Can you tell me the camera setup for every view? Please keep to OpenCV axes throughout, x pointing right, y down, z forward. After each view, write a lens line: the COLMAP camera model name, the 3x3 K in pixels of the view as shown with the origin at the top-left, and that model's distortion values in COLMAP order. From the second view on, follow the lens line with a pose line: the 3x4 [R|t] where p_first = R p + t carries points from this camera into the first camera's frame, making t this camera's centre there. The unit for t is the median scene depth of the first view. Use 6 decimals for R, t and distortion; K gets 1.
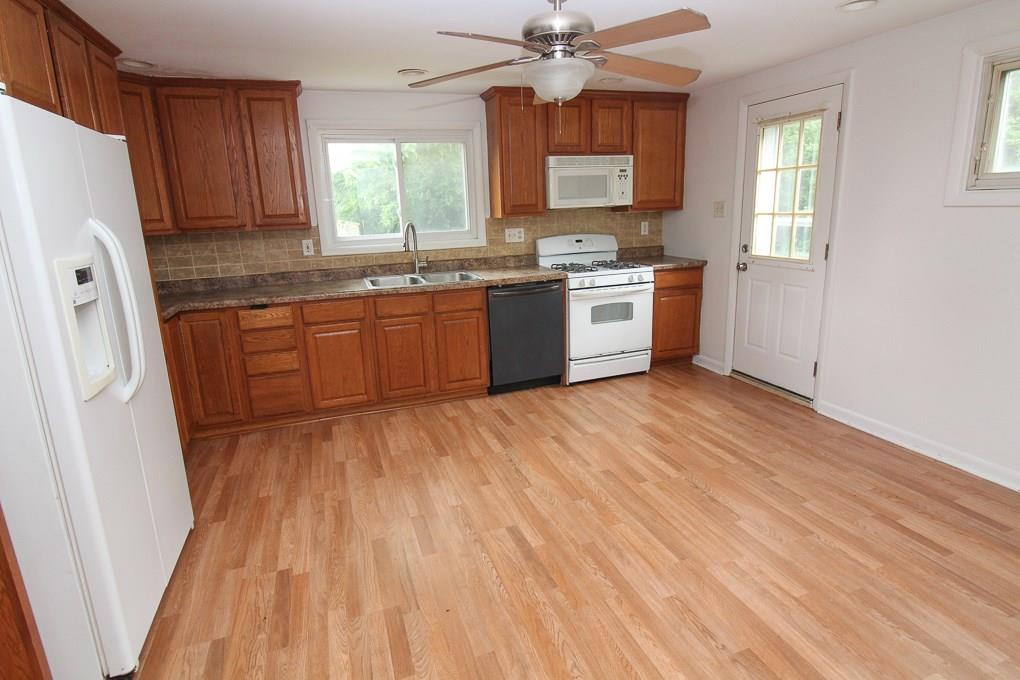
lens RADIAL K [[523.2, 0, 507.7], [0, 523.2, 324.2], [0, 0, 1]] dist [-0.000011, -0.014488]
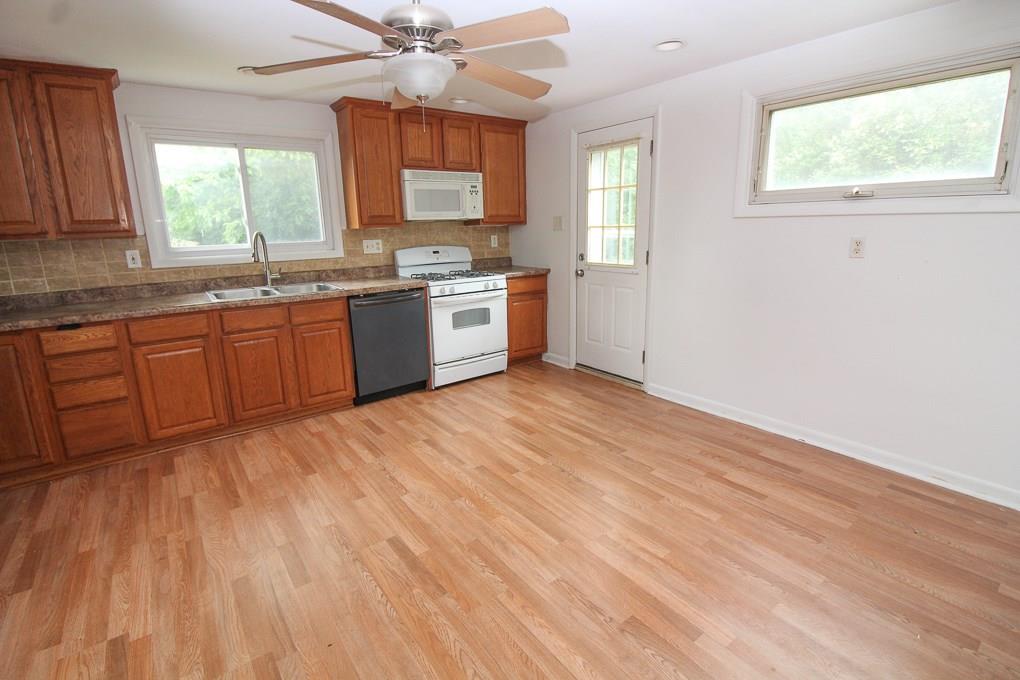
lens RADIAL K [[473.1, 0, 506.4], [0, 473.1, 327.3], [0, 0, 1]] dist [-0.004946, -0.010504]
pose [[0.955186, -0.049431, 0.291851, -0.018742], [0.054990, 0.998428, -0.010871, 0.014279], [-0.290855, 0.026433, 0.956402, 0.067703]]
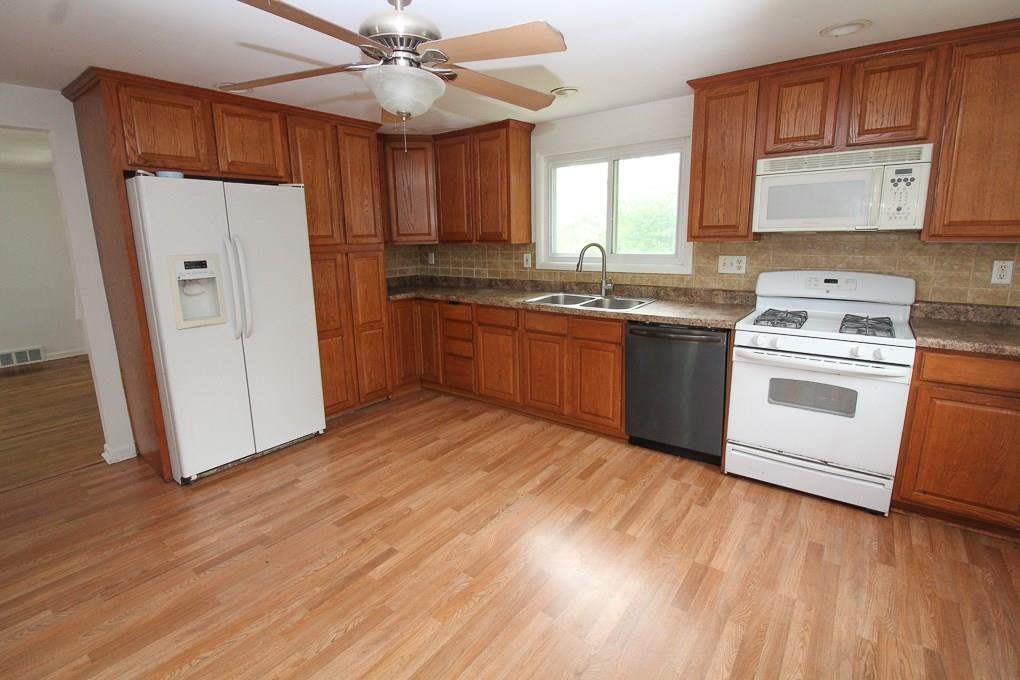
lens RADIAL K [[473.1, 0, 506.4], [0, 473.1, 327.3], [0, 0, 1]] dist [-0.004946, -0.010504]
pose [[0.542945, 0.188121, -0.818426, 0.559699], [-0.184872, 0.977452, 0.102030, -0.116364], [0.819166, 0.095908, 0.565481, 0.442972]]
